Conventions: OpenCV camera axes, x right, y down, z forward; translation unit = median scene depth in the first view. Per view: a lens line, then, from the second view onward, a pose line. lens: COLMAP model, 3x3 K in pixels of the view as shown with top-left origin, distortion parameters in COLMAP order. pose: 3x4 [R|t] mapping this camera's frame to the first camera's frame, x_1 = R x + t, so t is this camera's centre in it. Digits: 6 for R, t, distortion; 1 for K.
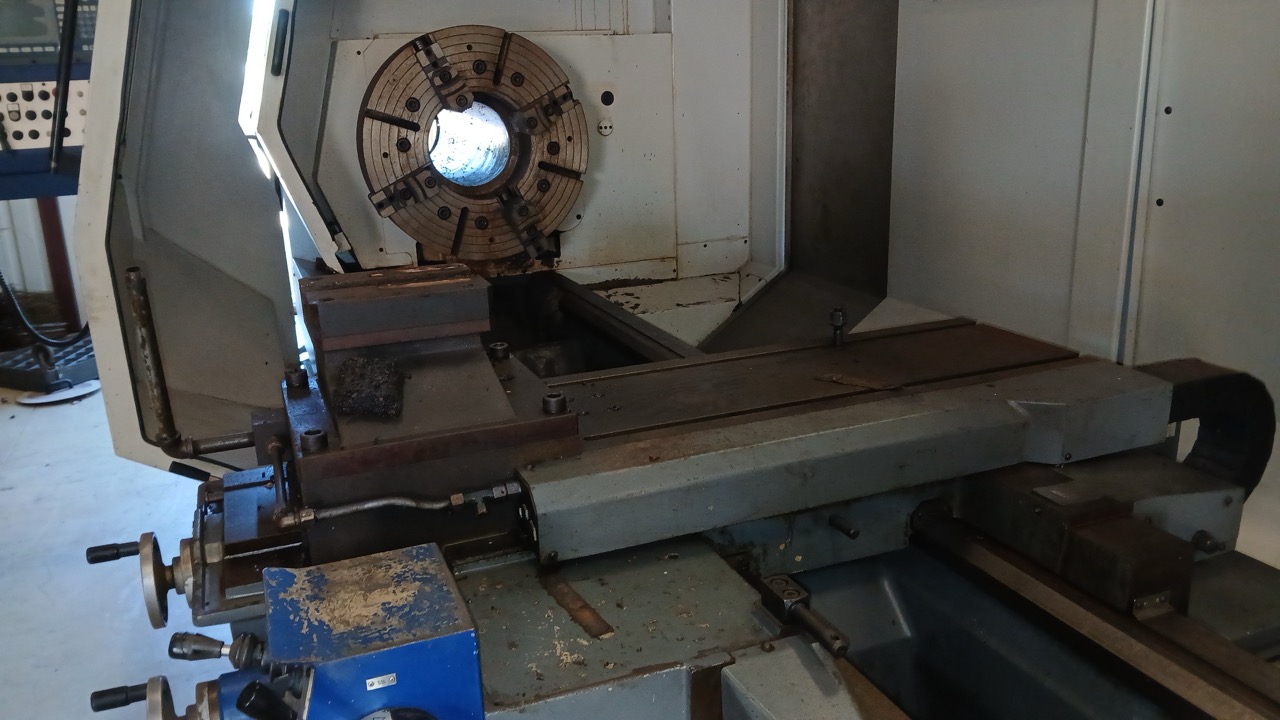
lens RADIAL K [[1006.2, 0, 634.3], [0, 1006.2, 364.9], [0, 0, 1]] dist [-0.000933, -0.033420]
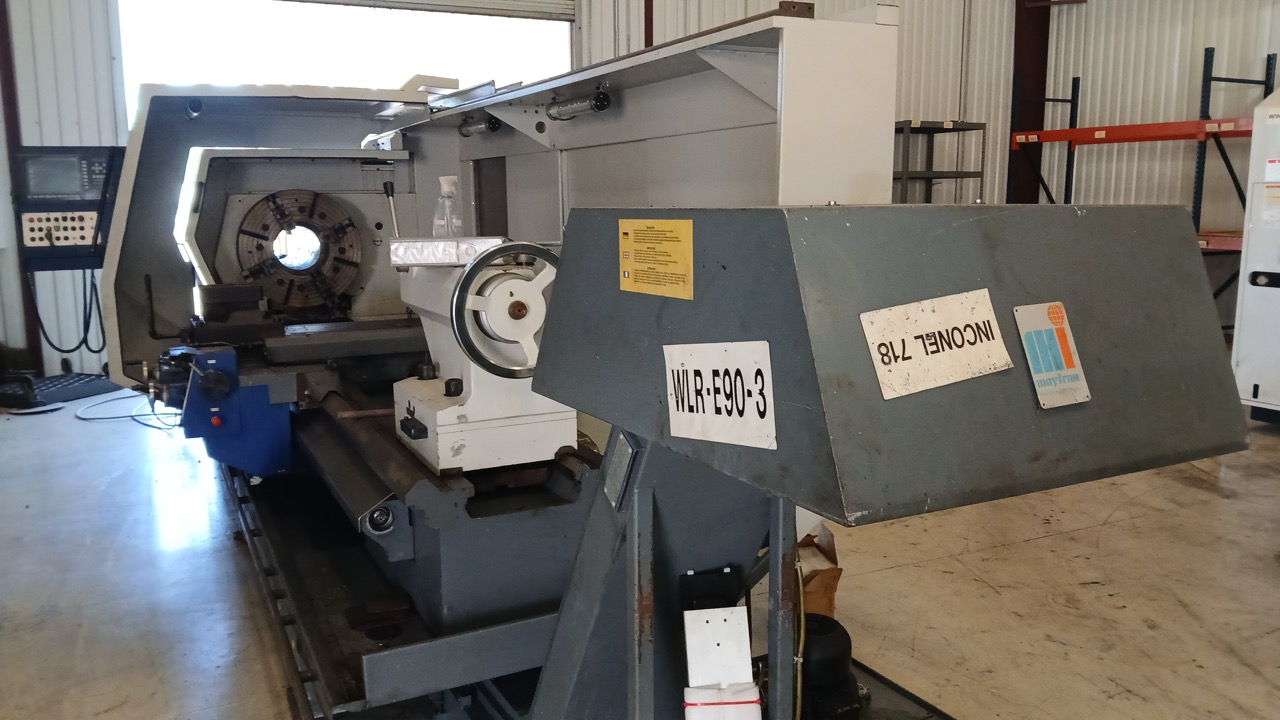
lens RADIAL K [[1006.2, 0, 650.4], [0, 1006.2, 356.3], [0, 0, 1]] dist [-0.000933, -0.033420]
pose [[0.995865, 0.008030, 0.090493, 0.362083], [0.003391, 0.992107, -0.125348, 0.247625], [-0.090786, 0.125136, 0.987977, -1.008374]]
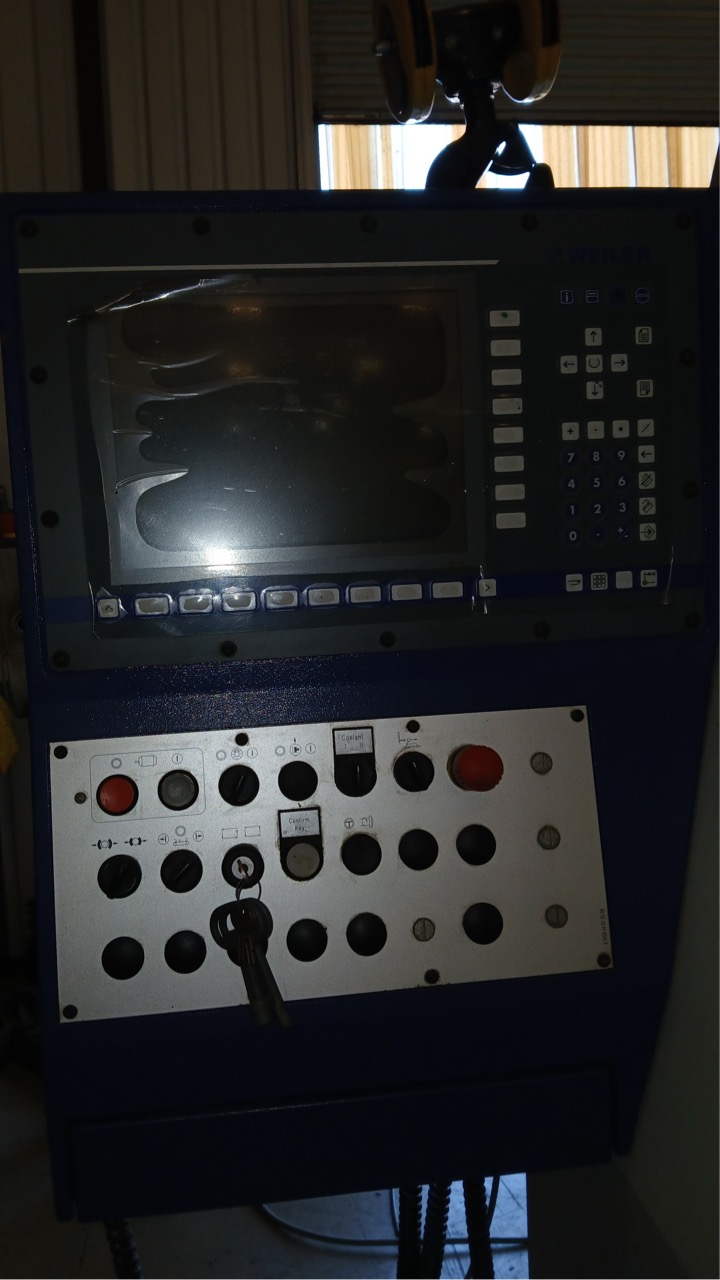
lens RADIAL K [[1006.2, 0, 358.1], [0, 1006.2, 644.5], [0, 0, 1]] dist [-0.000933, -0.033420]
pose [[0.965289, -0.014623, -0.260774, -0.534220], [-0.050905, 0.968751, -0.242756, -0.236974], [0.256175, 0.247604, 0.934380, 0.751720]]
